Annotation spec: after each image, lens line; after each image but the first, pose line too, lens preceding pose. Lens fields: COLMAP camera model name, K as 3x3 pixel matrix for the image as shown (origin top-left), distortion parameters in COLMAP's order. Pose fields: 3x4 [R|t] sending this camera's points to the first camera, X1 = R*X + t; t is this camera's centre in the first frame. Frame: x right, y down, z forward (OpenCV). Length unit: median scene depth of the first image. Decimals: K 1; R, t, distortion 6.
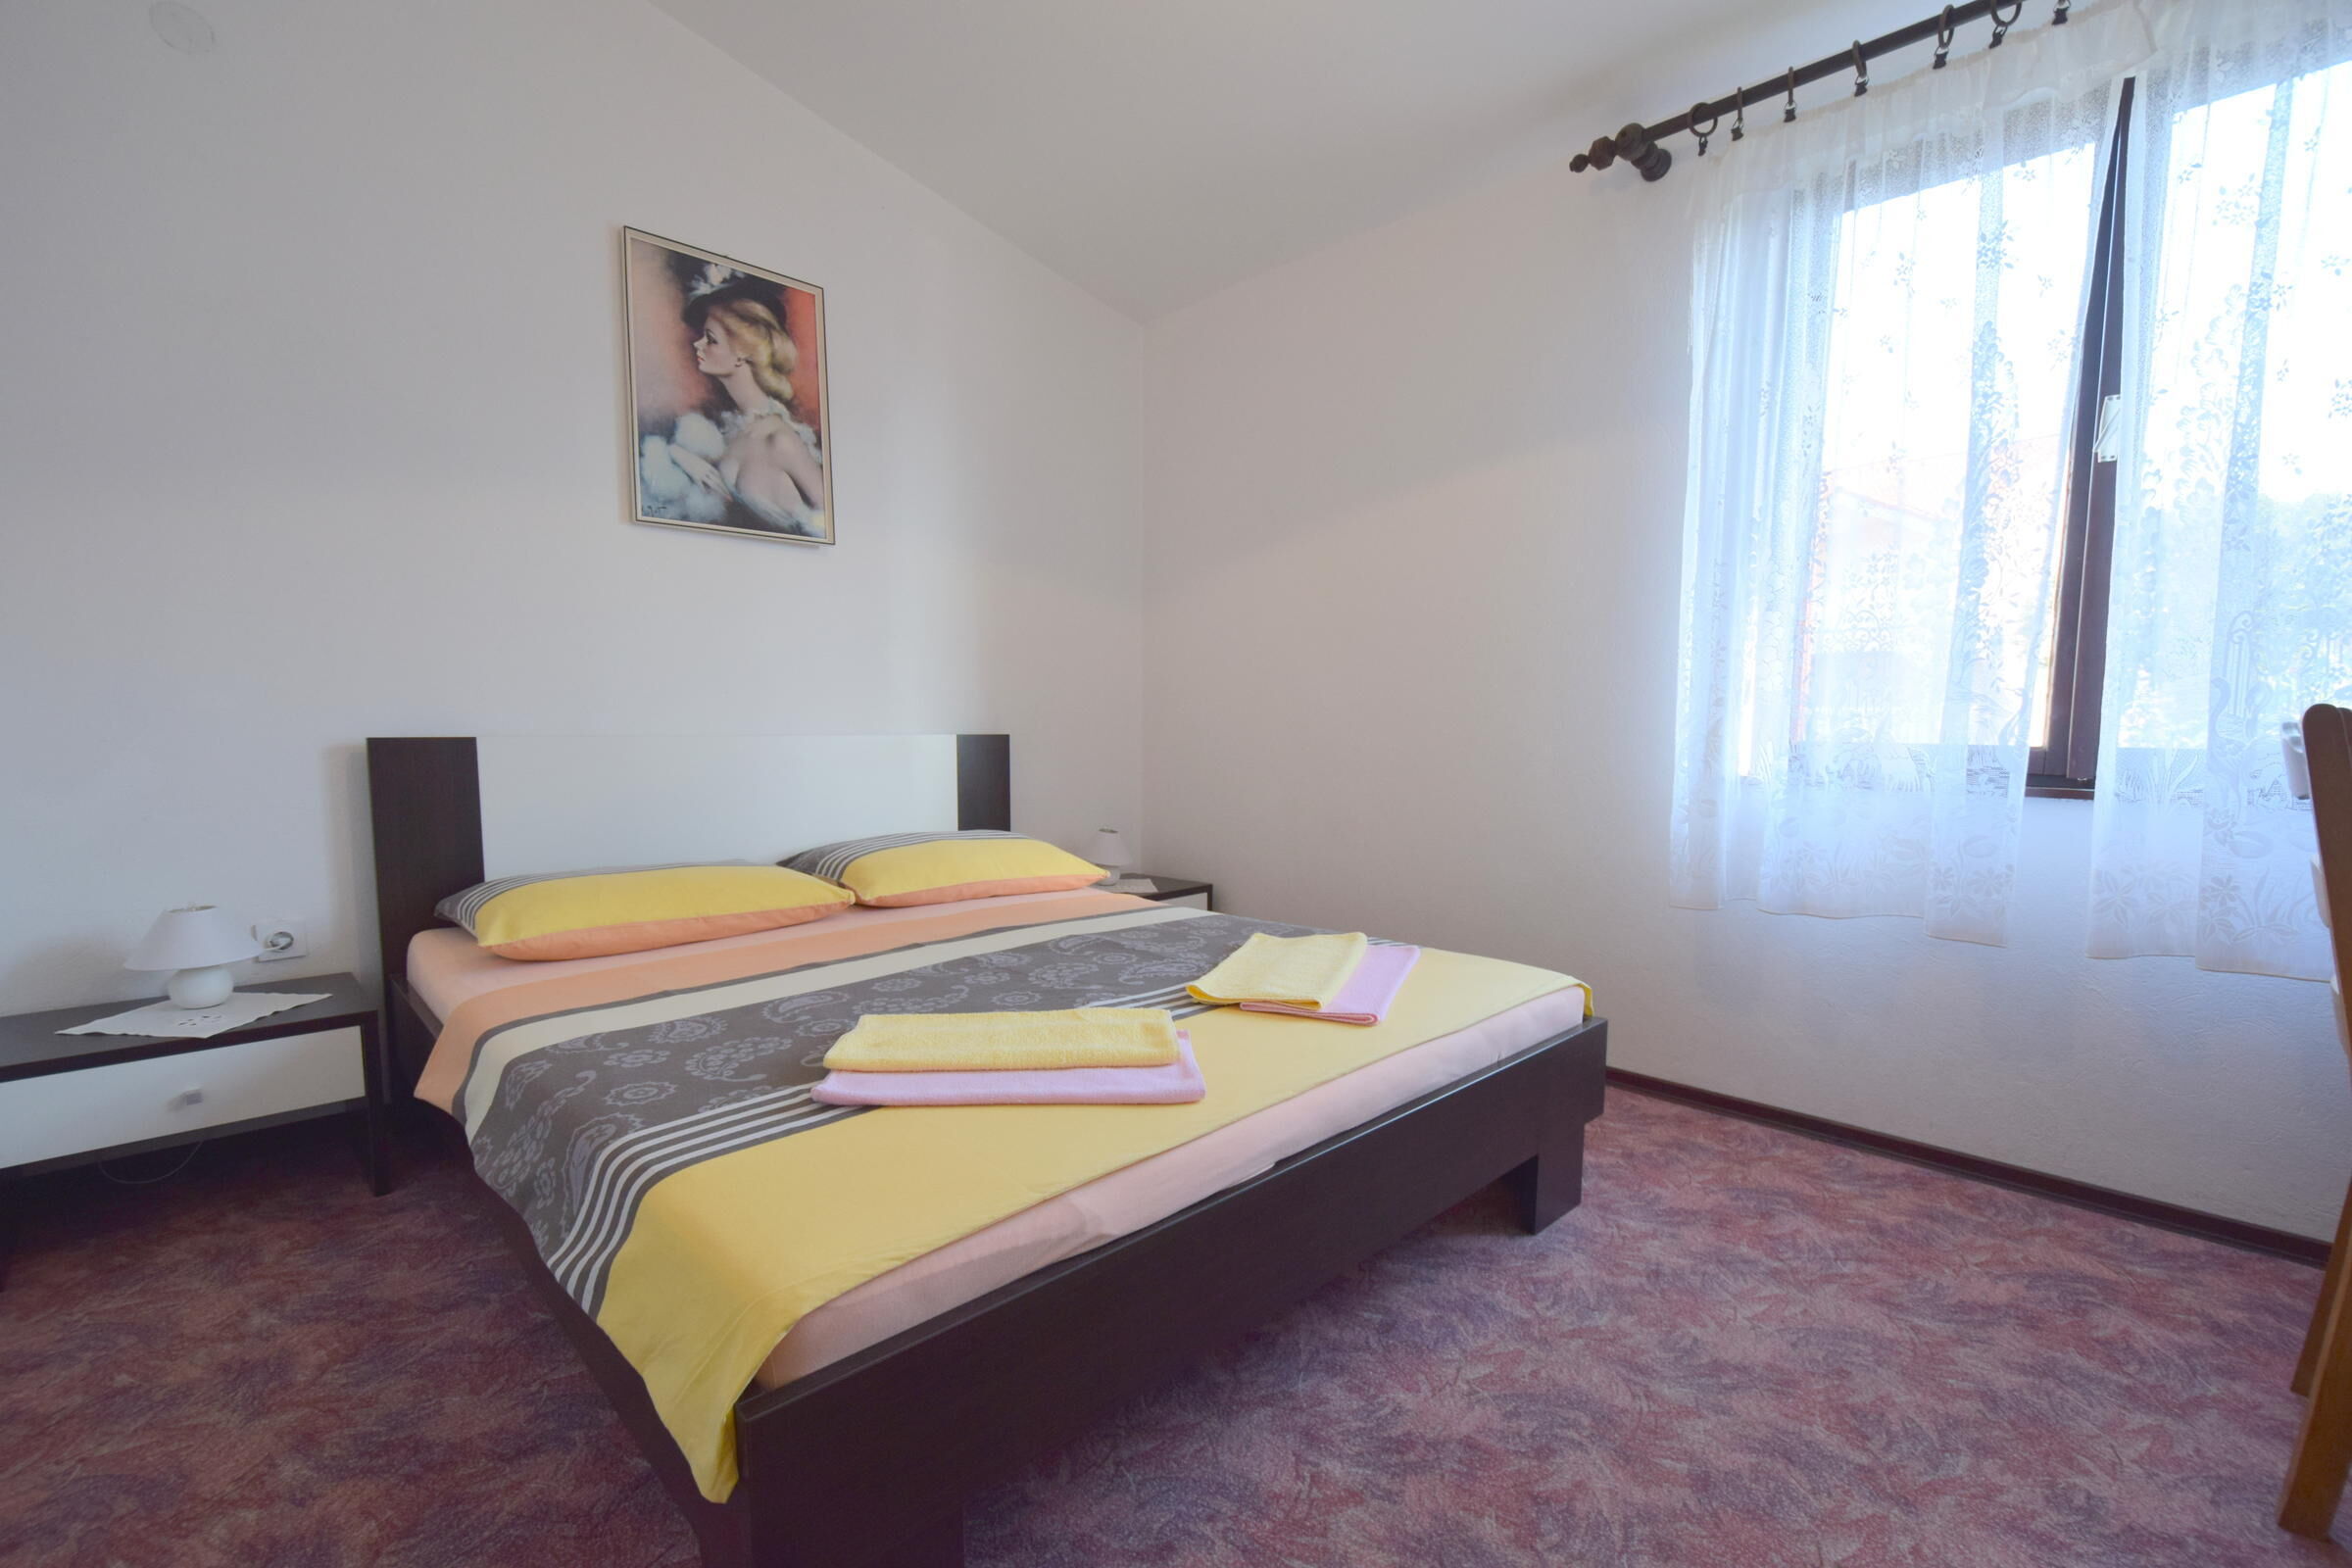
lens RADIAL K [[1023.2, 0, 1167.8], [0, 1023.2, 794.6], [0, 0, 1]] dist [0.005217, -0.003816]
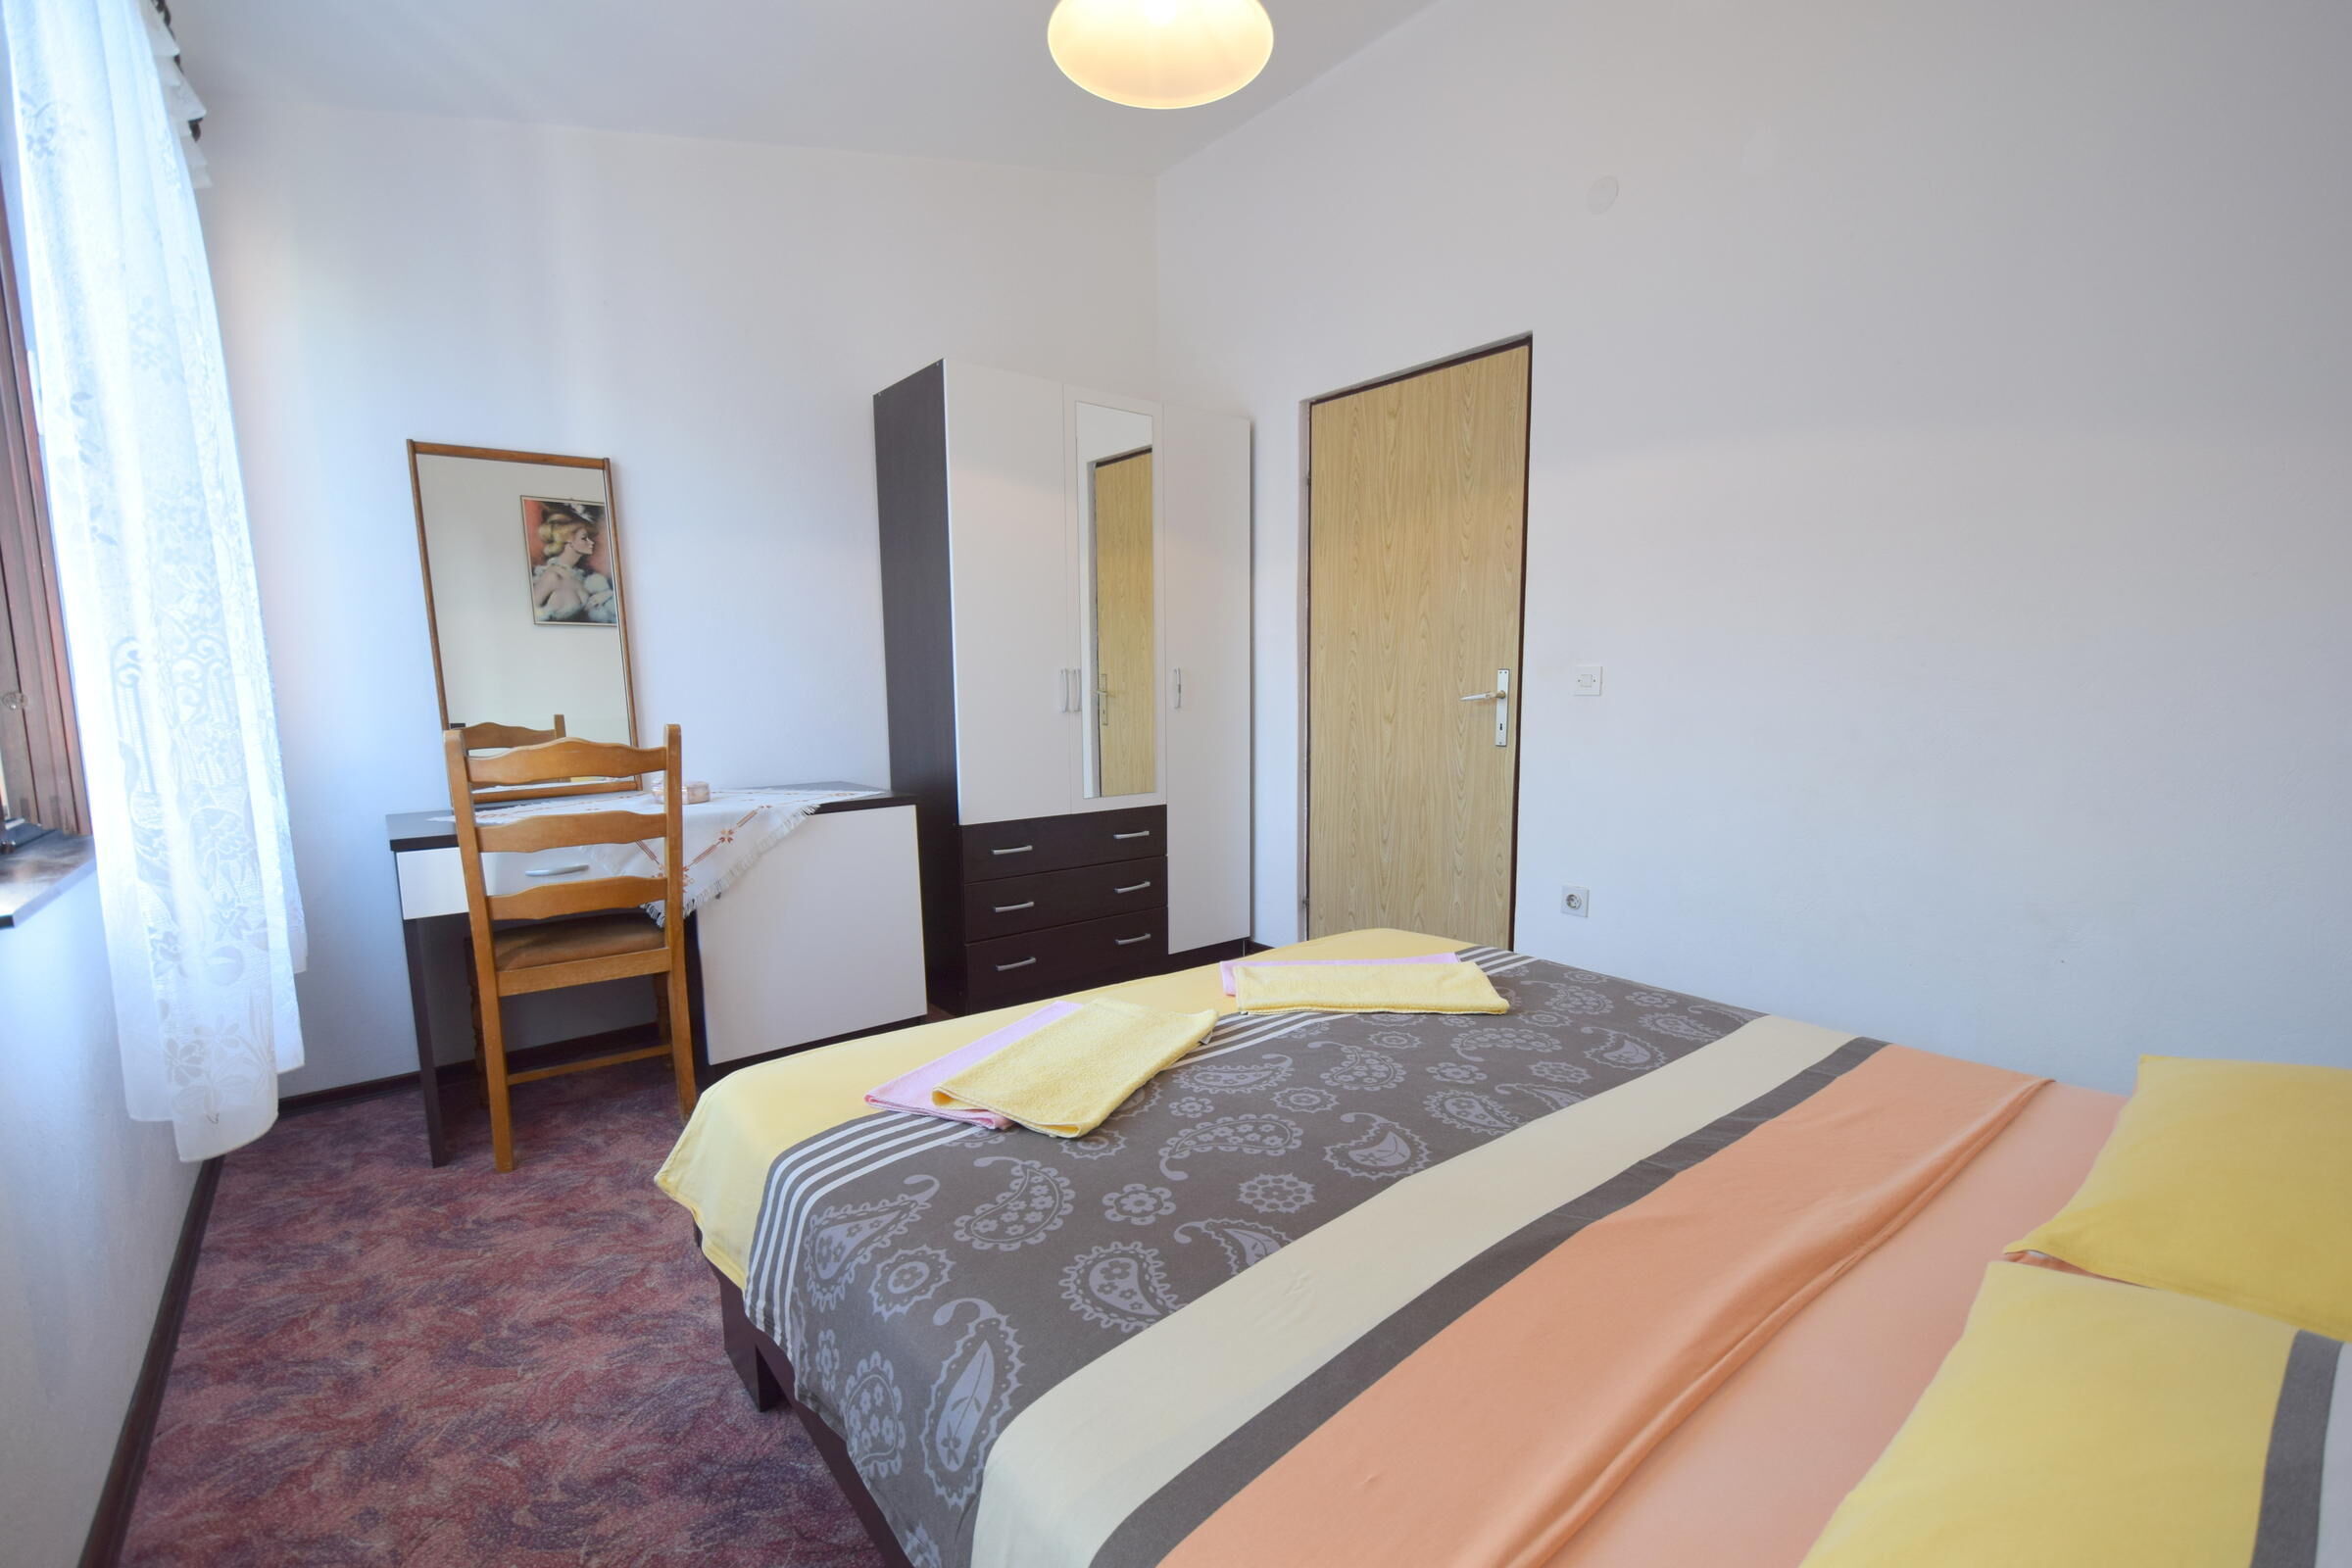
lens RADIAL K [[1023.2, 0, 1185.5], [0, 1023.2, 783.7], [0, 0, 1]] dist [0.005217, -0.003816]
pose [[-0.996508, -0.002246, 0.083469, -0.029733], [0.012396, 0.984582, 0.174484, -0.189122], [-0.082574, 0.174910, -0.981116, 1.756851]]
